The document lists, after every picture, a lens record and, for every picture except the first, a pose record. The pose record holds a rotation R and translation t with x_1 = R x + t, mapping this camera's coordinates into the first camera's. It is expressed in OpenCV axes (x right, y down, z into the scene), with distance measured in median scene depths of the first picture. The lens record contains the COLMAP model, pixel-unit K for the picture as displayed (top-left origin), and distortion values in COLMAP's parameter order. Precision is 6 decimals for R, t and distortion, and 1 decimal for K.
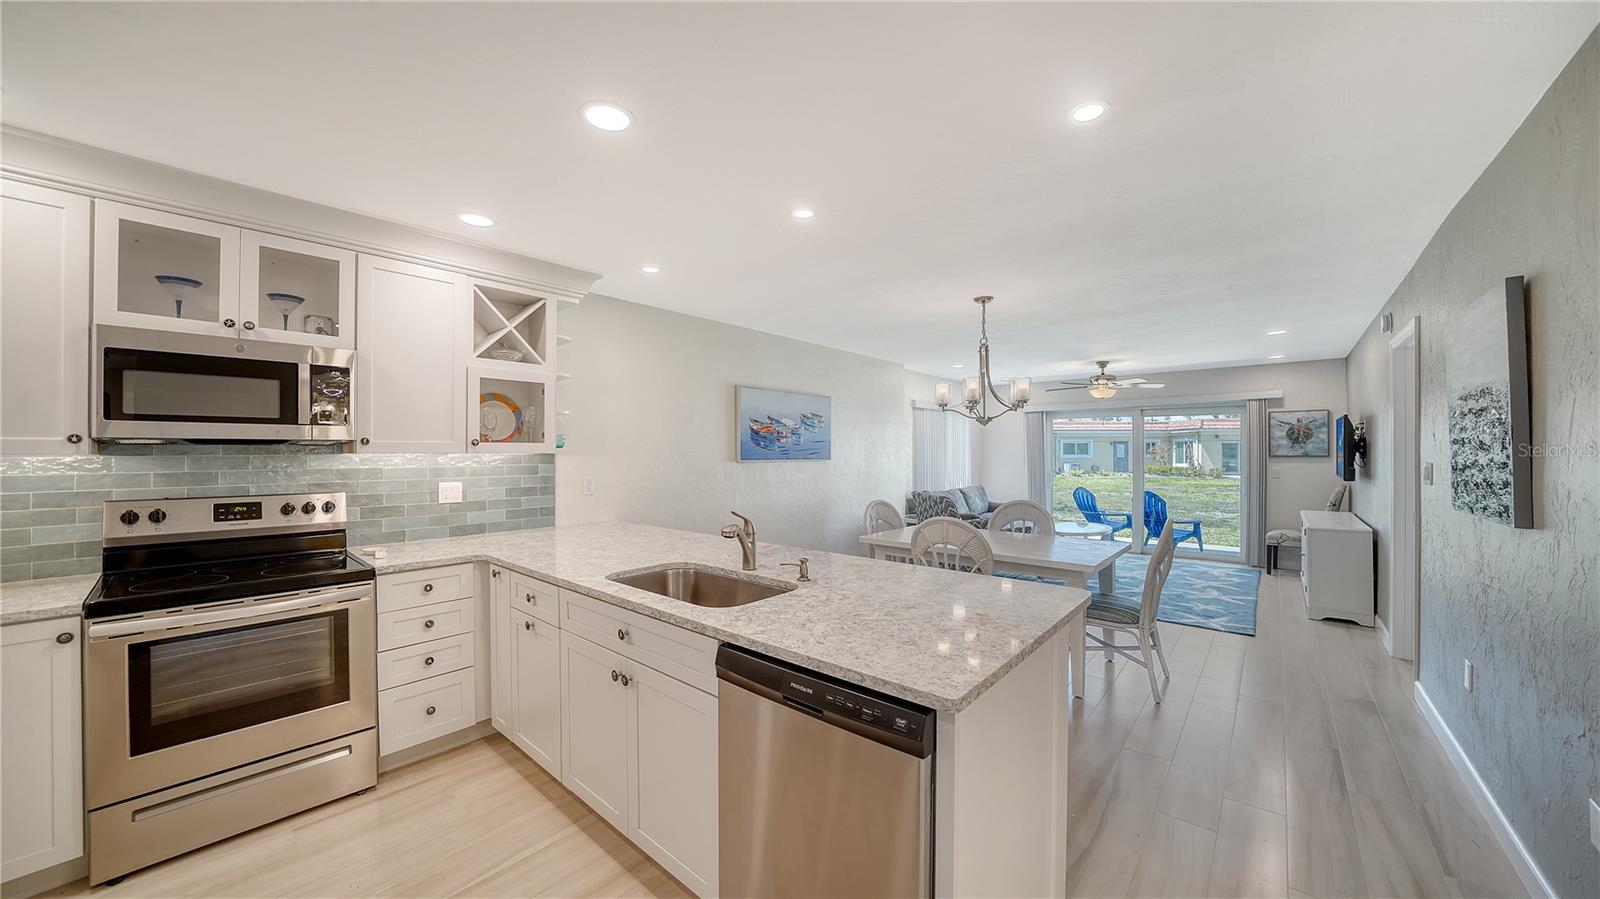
lens RADIAL K [[557.0, 0, 800.0], [0, 557.0, 449.5], [0, 0, 1]] dist [-0.023504, 0.000076]
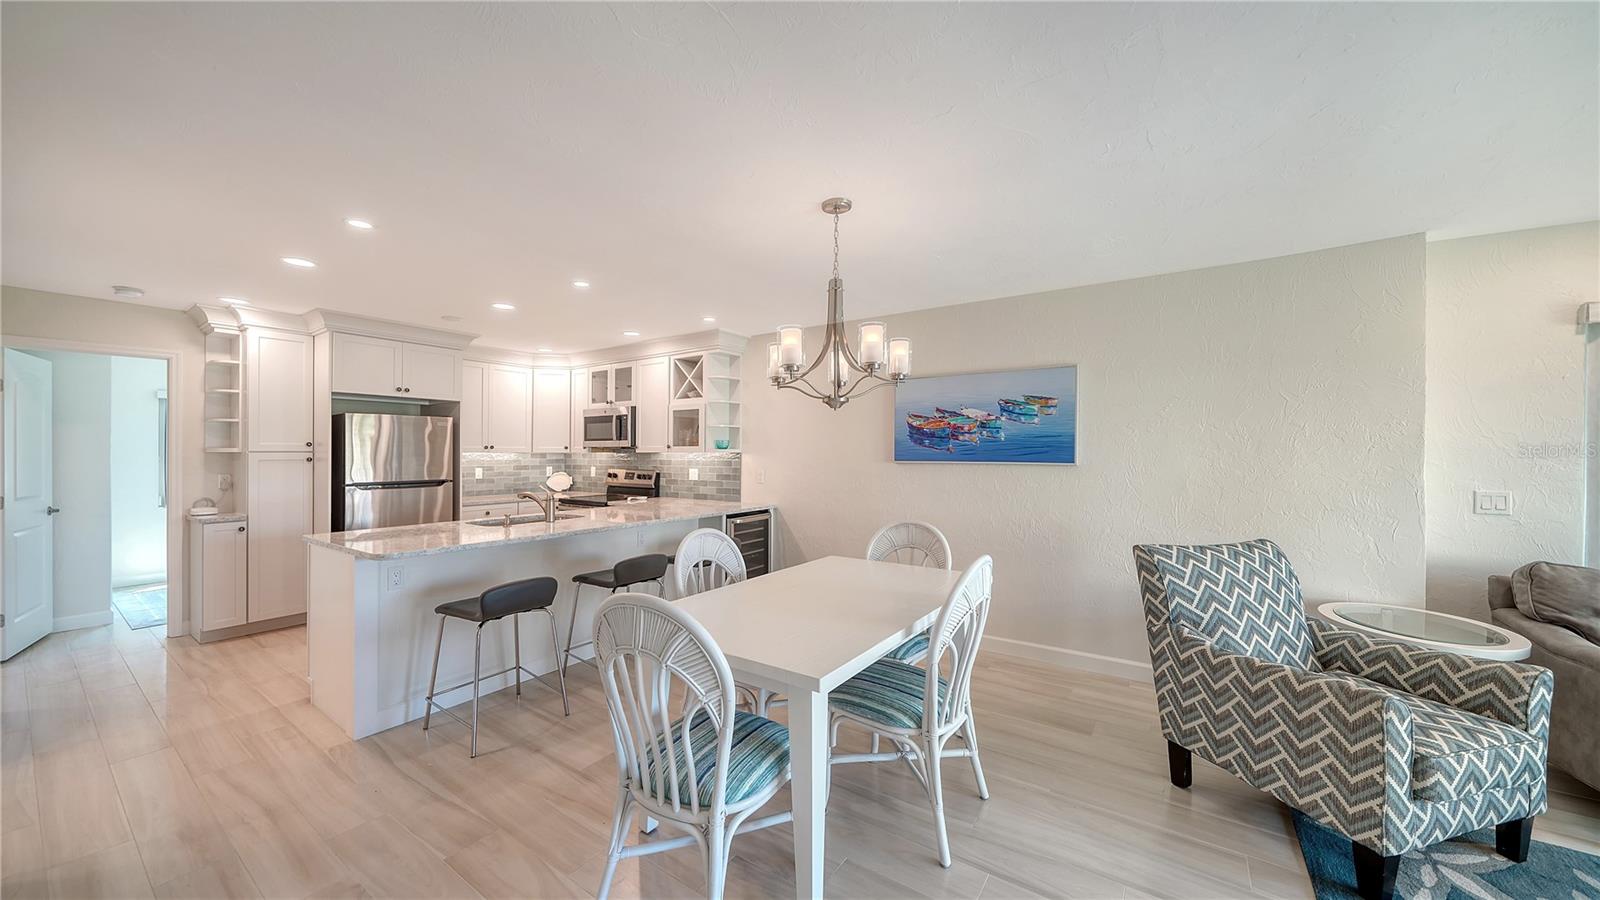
lens RADIAL K [[564.1, 0, 790.3], [0, 564.1, 448.8], [0, 0, 1]] dist [0.000661, -0.001740]
pose [[0.101643, -0.004898, -0.994809, 0.781866], [0.003306, 0.999984, -0.004586, 0.002720], [0.994815, -0.002823, 0.101658, 0.724495]]
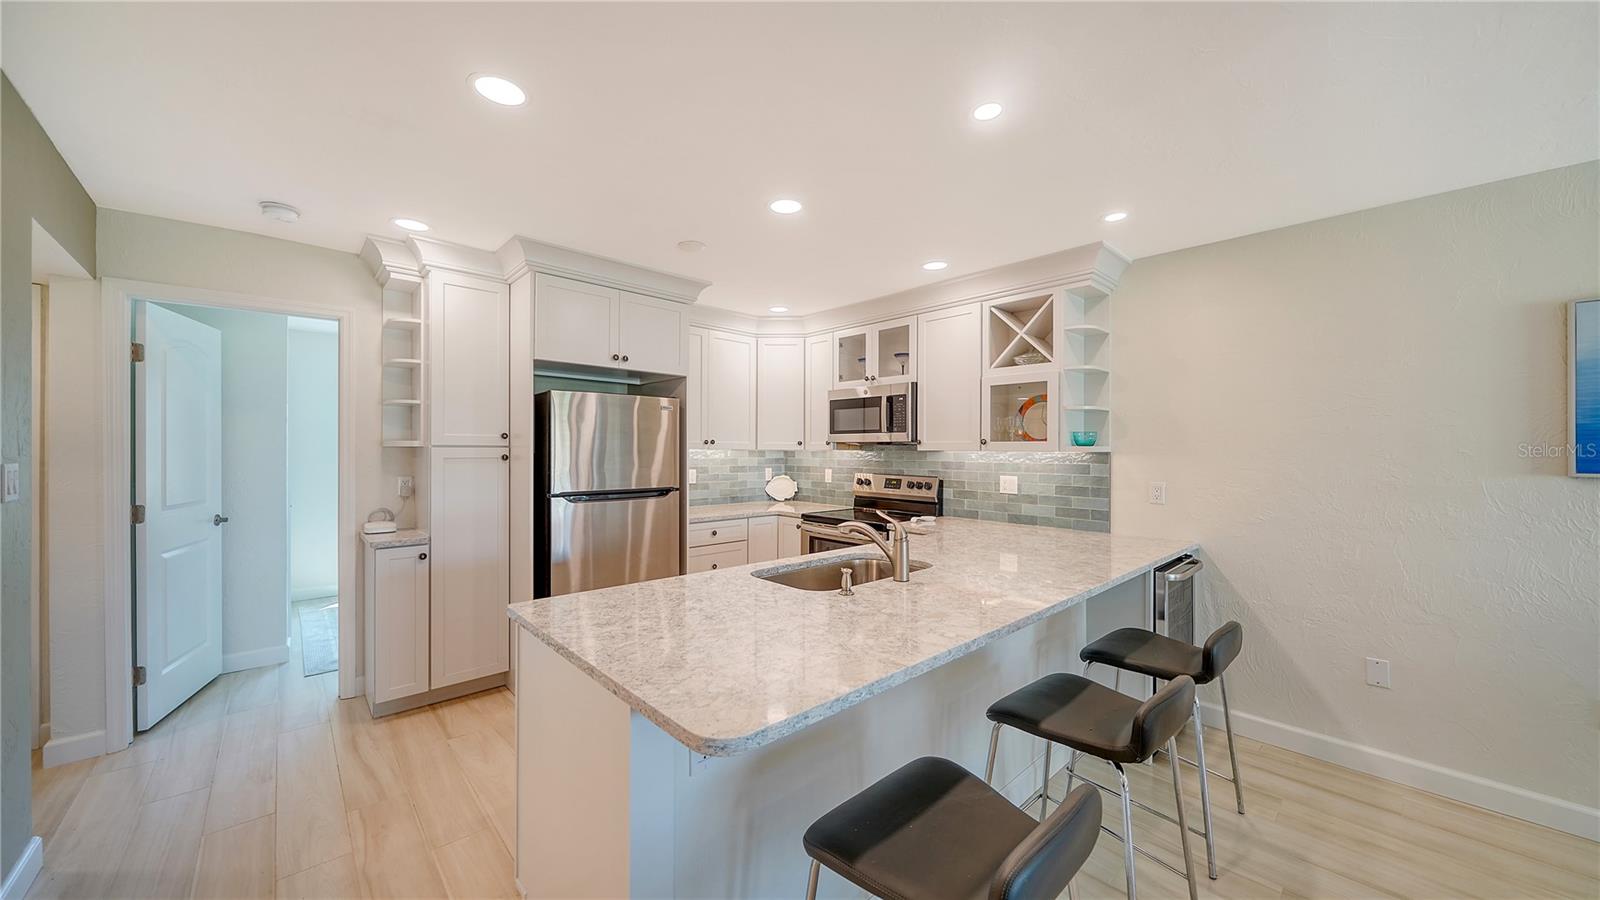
lens RADIAL K [[564.1, 0, 790.3], [0, 564.1, 448.8], [0, 0, 1]] dist [0.000661, -0.001740]
pose [[-0.115209, 0.000014, -0.993341, 0.390812], [-0.002929, 0.999996, 0.000354, 0.001842], [0.993337, 0.002950, -0.115208, 0.436154]]
